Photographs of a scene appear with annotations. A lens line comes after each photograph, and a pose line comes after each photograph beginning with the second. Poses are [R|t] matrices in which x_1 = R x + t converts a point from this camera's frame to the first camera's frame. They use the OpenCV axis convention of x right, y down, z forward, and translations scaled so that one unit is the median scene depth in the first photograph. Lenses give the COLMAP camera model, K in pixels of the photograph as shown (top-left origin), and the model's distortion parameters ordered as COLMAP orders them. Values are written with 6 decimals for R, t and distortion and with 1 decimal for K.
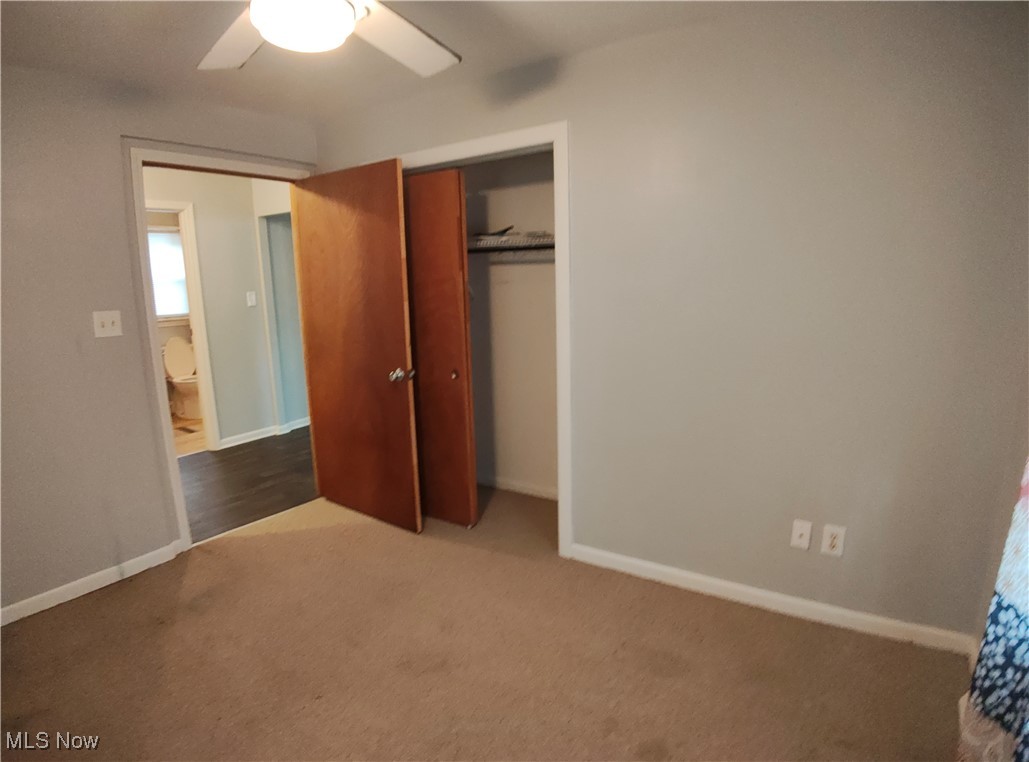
lens RADIAL K [[578.9, 0, 510.6], [0, 578.9, 384.1], [0, 0, 1]] dist [0.001064, 0.000391]
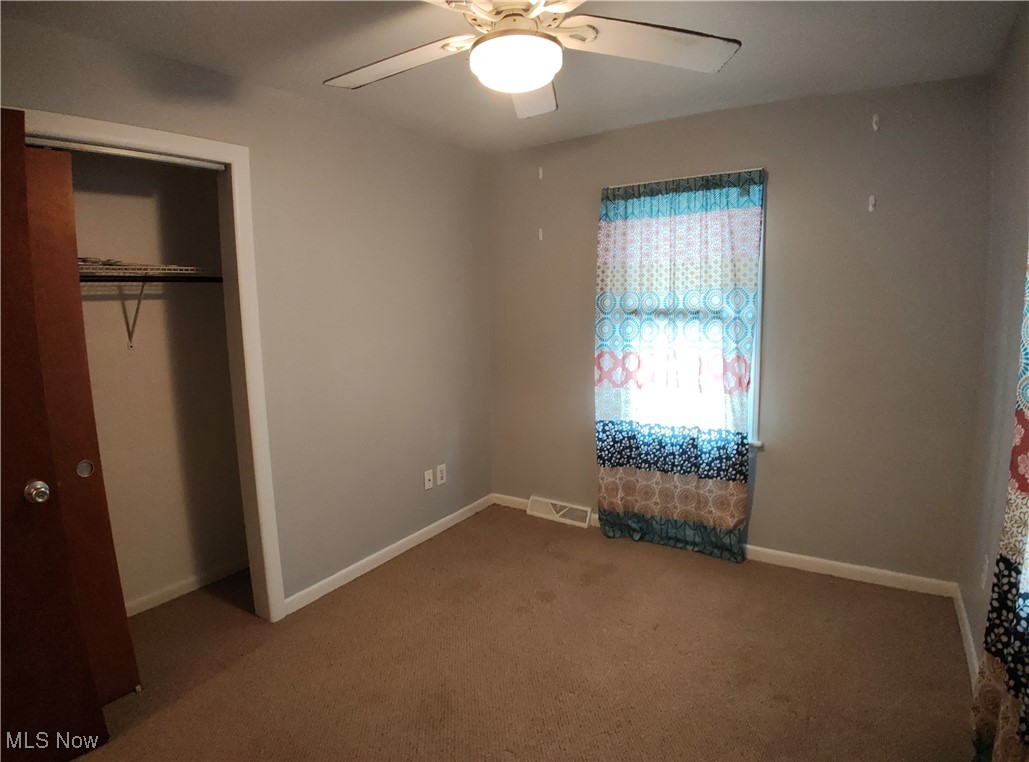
lens RADIAL K [[578.9, 0, 510.6], [0, 578.9, 384.1], [0, 0, 1]] dist [0.001064, 0.000391]
pose [[0.024153, -0.119264, 0.992569, -0.966721], [0.212857, 0.970706, 0.111457, -0.103817], [-0.976785, 0.208583, 0.048831, 0.678932]]
